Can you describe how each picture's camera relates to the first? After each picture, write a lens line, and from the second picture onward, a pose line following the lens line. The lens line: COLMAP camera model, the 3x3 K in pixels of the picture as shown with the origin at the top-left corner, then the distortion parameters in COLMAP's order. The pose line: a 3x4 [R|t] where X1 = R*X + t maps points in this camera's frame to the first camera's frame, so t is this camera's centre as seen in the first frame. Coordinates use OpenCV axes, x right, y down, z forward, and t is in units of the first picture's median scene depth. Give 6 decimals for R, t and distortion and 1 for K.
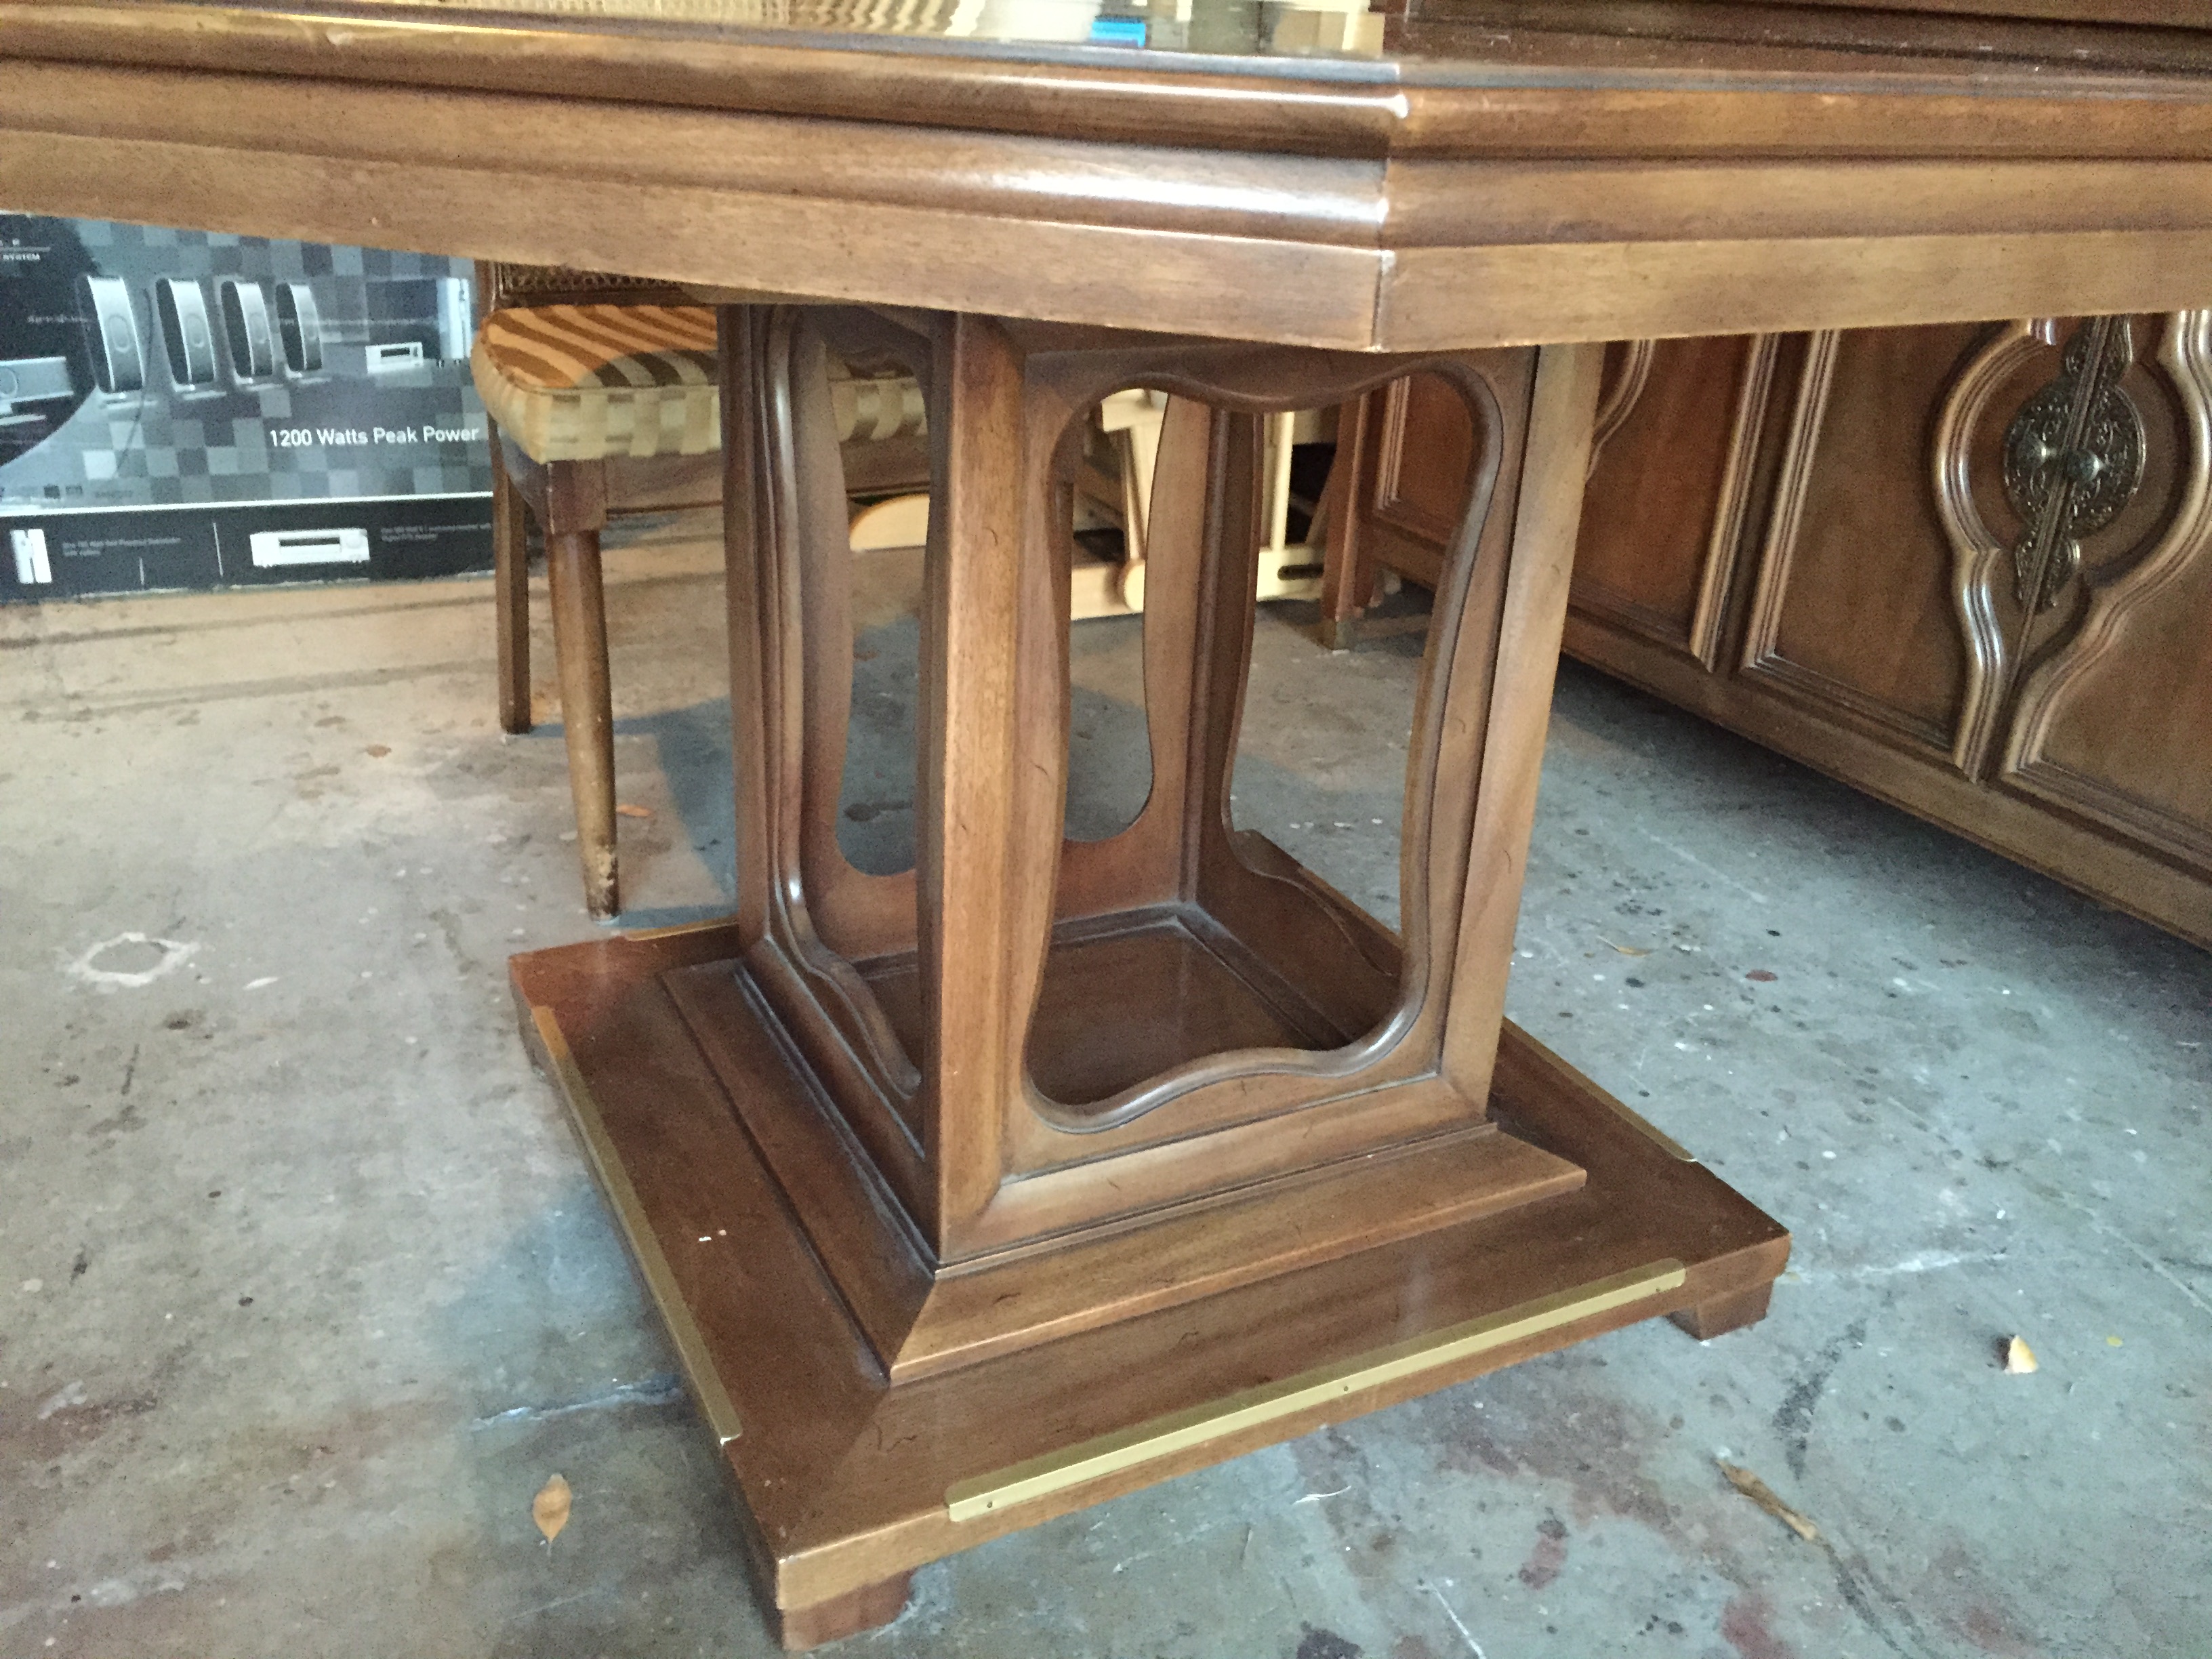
lens RADIAL K [[1887.6, 0, 1099.7], [0, 1887.6, 830.4], [0, 0, 1]] dist [0.051352, -0.064078]
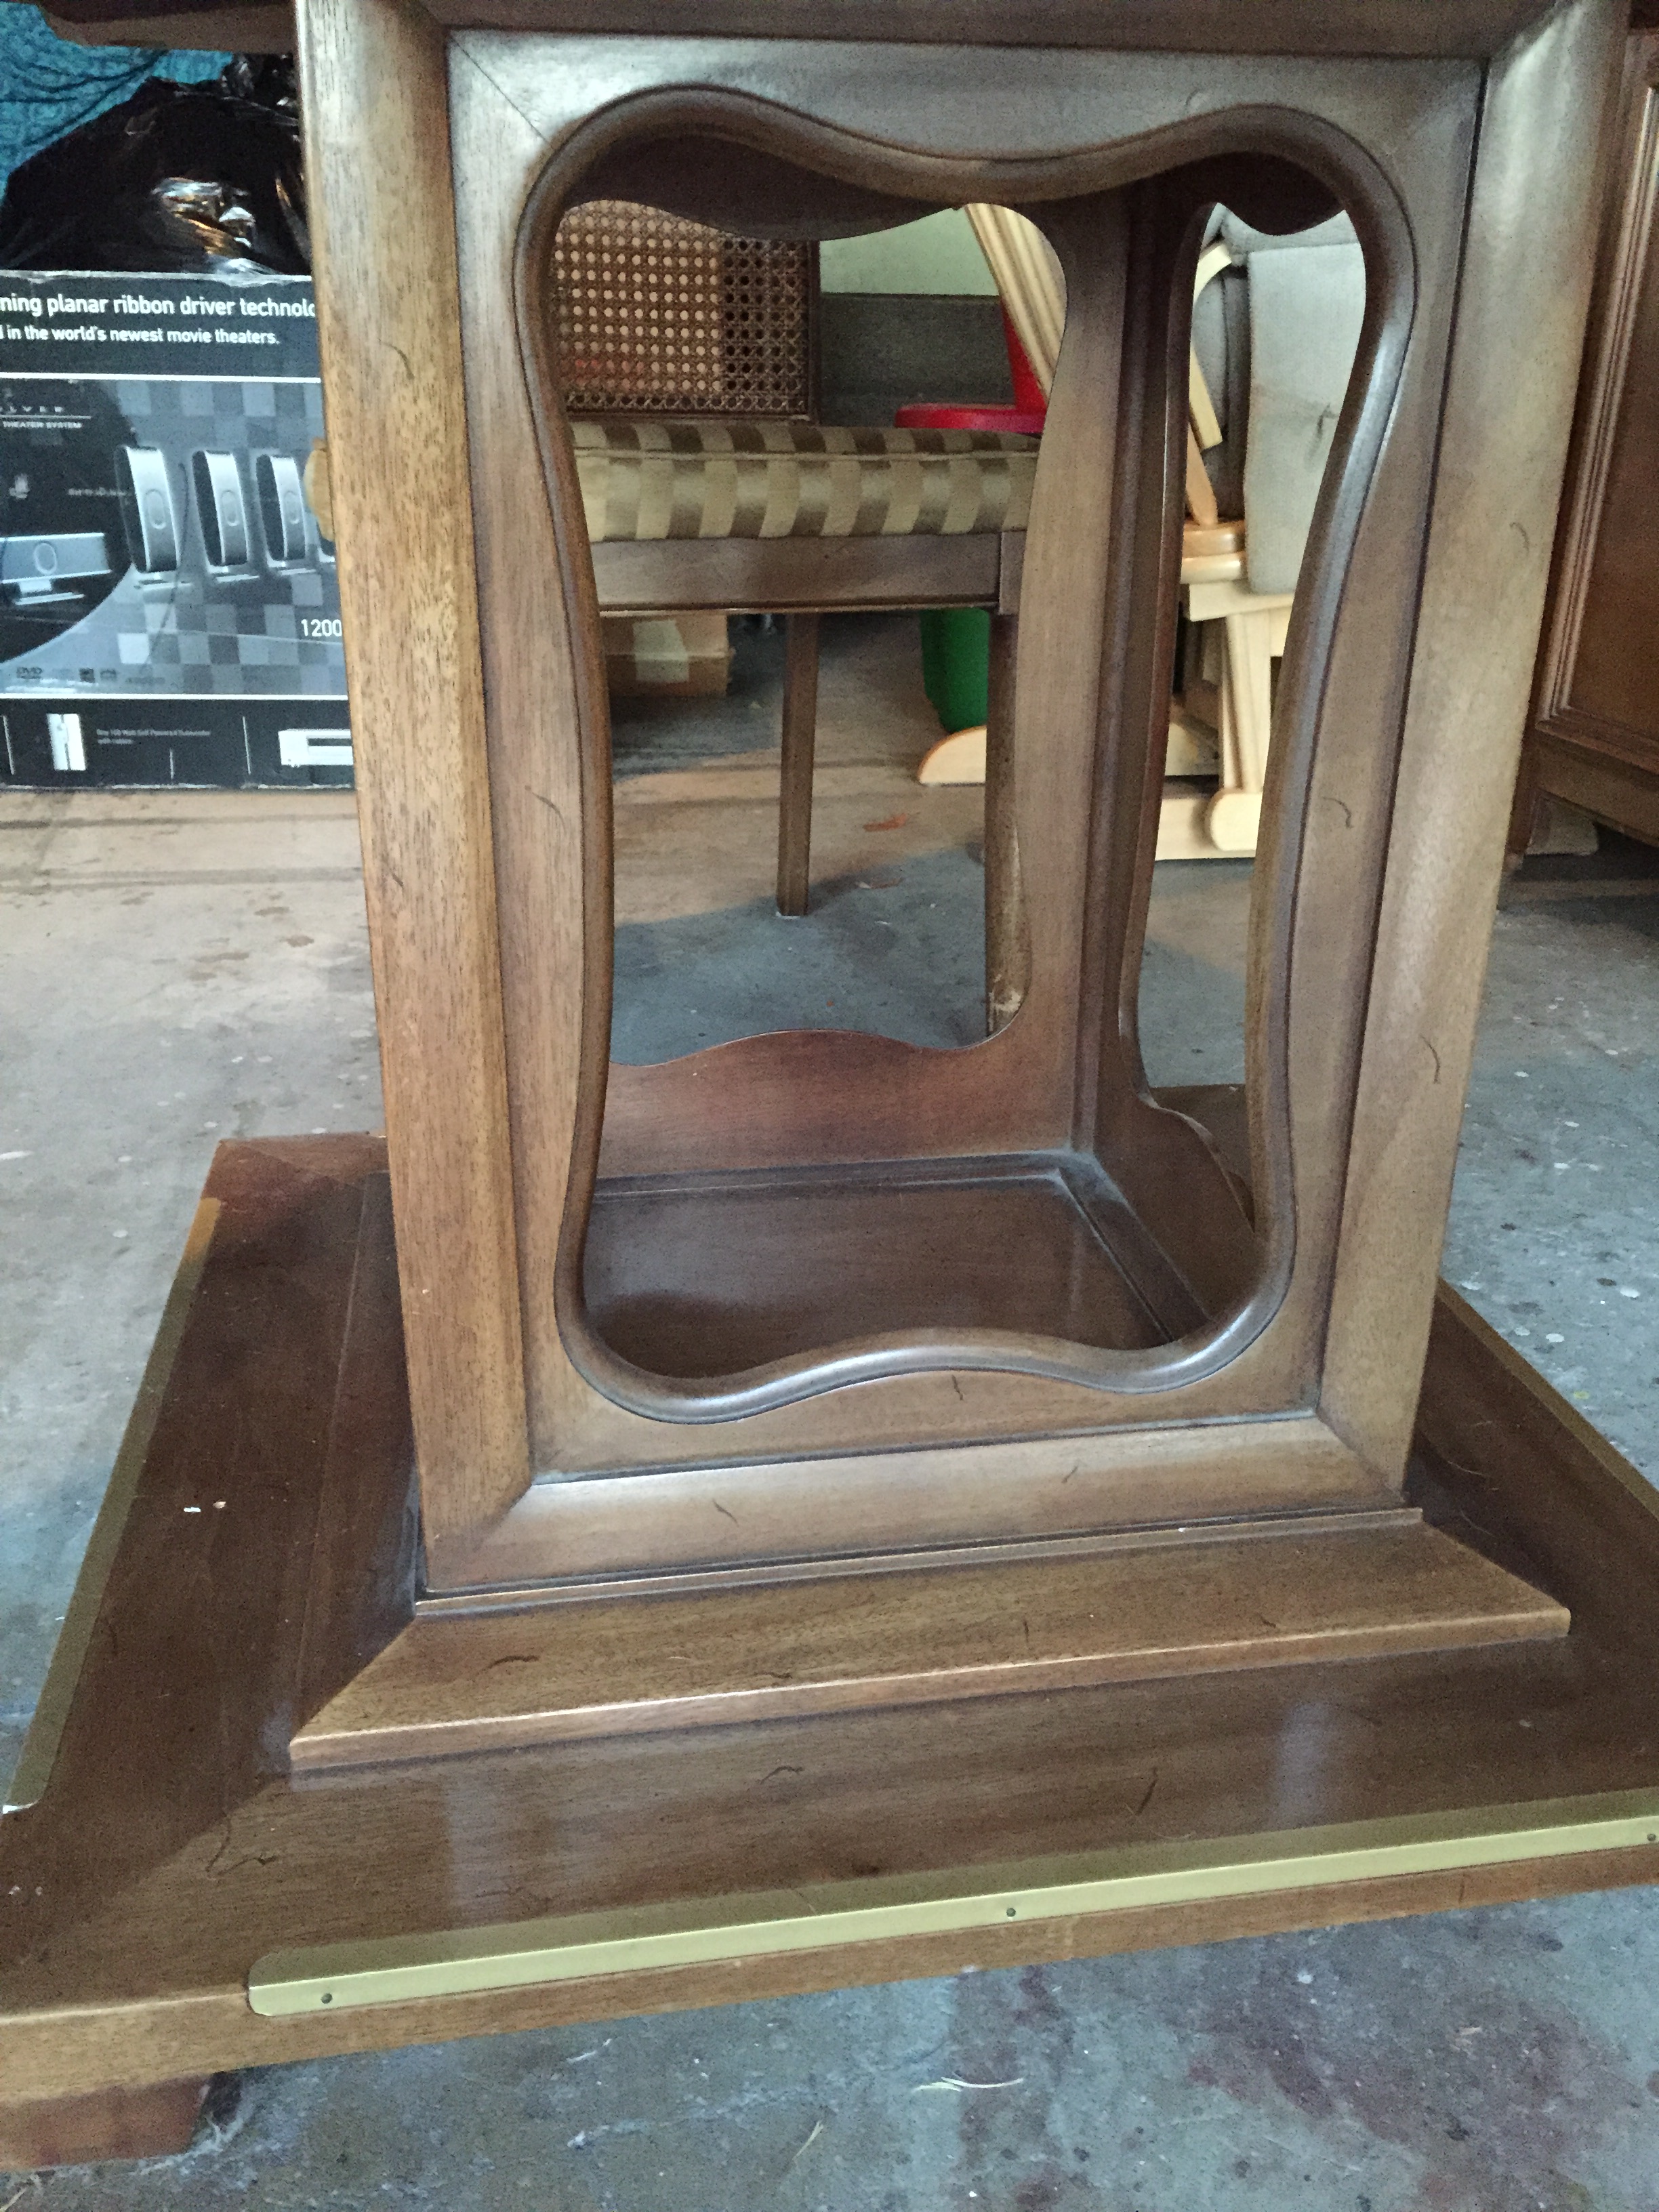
lens RADIAL K [[1887.6, 0, 829.5], [0, 1887.6, 1109.4], [0, 0, 1]] dist [0.051352, -0.064078]
pose [[0.955355, 0.080048, -0.284410, 0.194014], [-0.090743, 0.995570, -0.024605, 0.059551], [0.281181, 0.049315, 0.958387, 0.358823]]
